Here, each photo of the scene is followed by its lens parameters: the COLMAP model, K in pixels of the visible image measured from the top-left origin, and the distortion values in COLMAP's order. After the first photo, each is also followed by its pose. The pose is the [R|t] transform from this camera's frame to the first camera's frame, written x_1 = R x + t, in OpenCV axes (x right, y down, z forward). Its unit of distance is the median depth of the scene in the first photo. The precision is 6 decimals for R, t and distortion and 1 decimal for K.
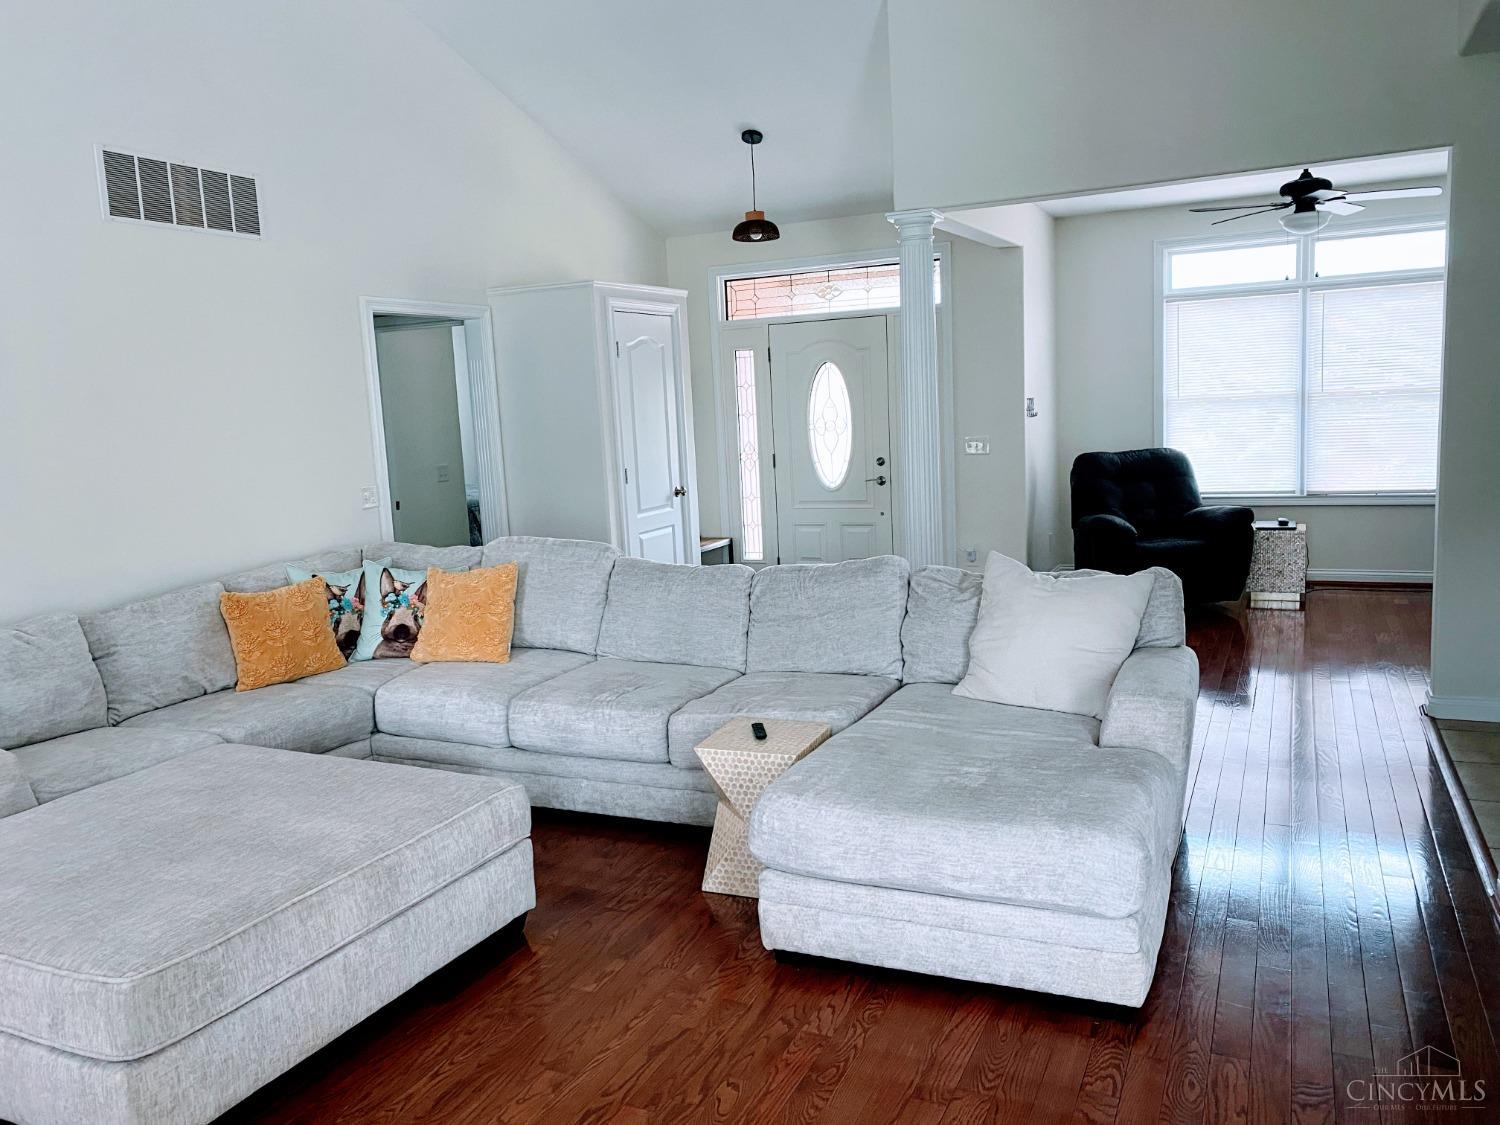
lens RADIAL K [[1139.0, 0, 747.2], [0, 1139.0, 564.7], [0, 0, 1]] dist [0.014271, 0.001426]
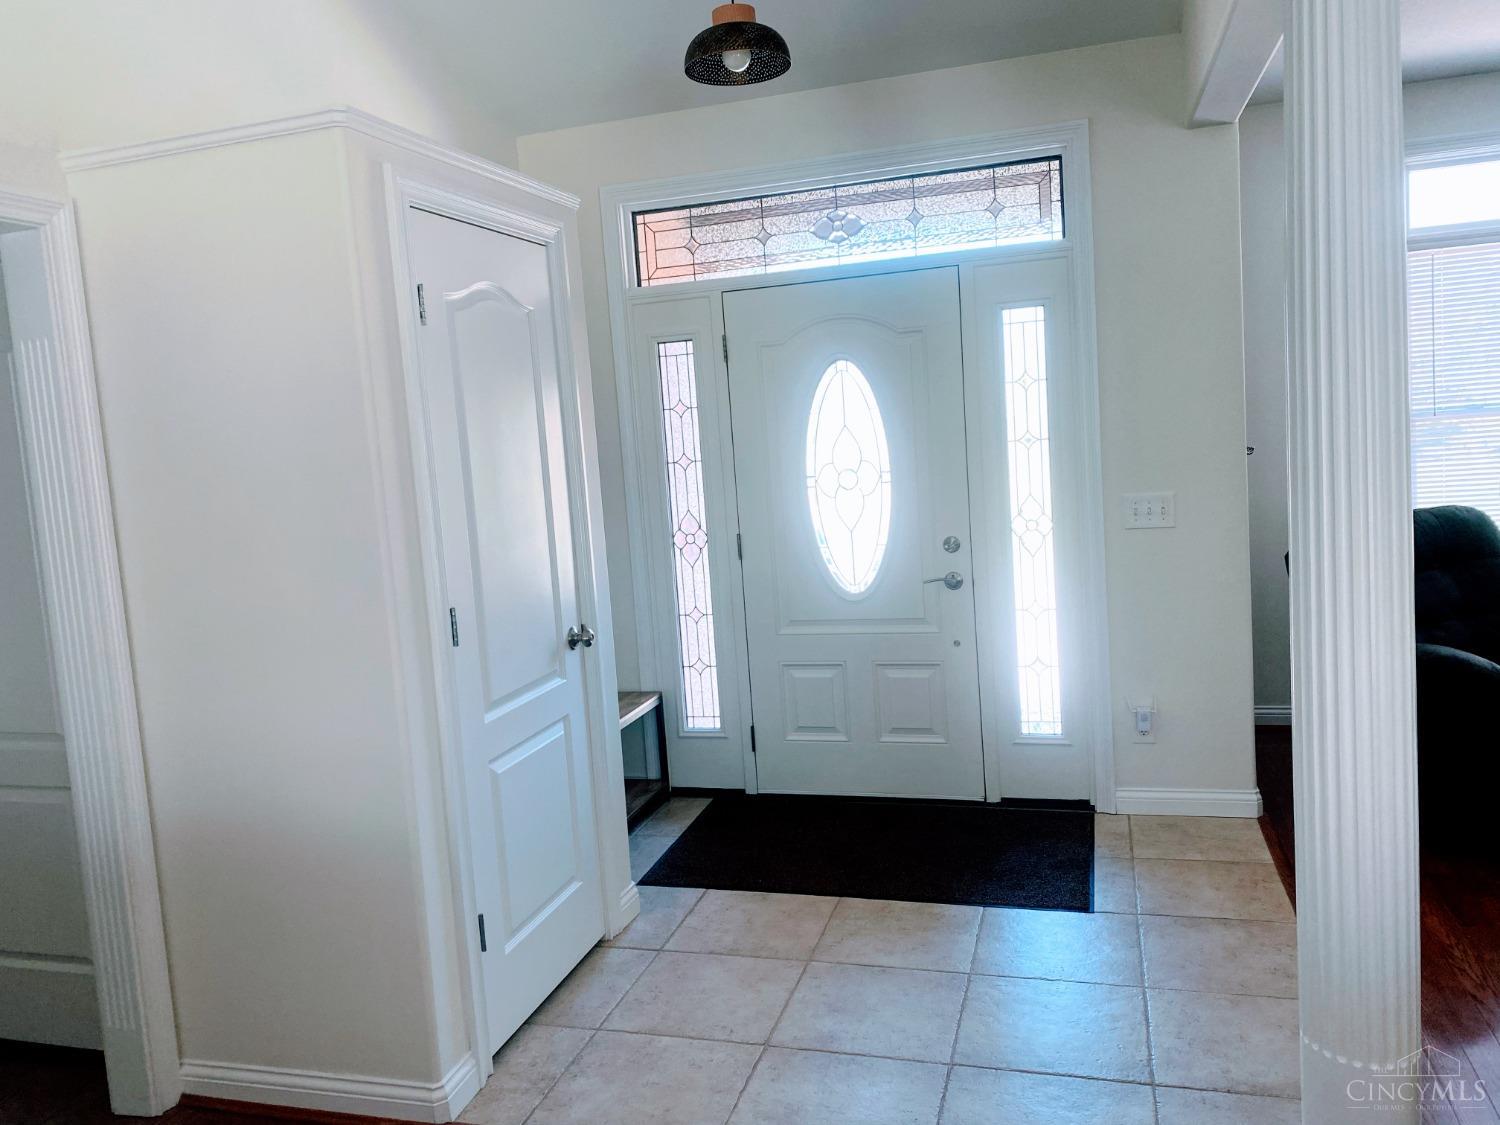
lens RADIAL K [[1139.0, 0, 755.3], [0, 1139.0, 556.1], [0, 0, 1]] dist [0.014271, 0.001426]
pose [[0.988043, -0.036079, 0.149898, -0.050171], [0.042423, 0.998325, -0.039346, -0.067252], [-0.148227, 0.045235, 0.987918, 0.485915]]
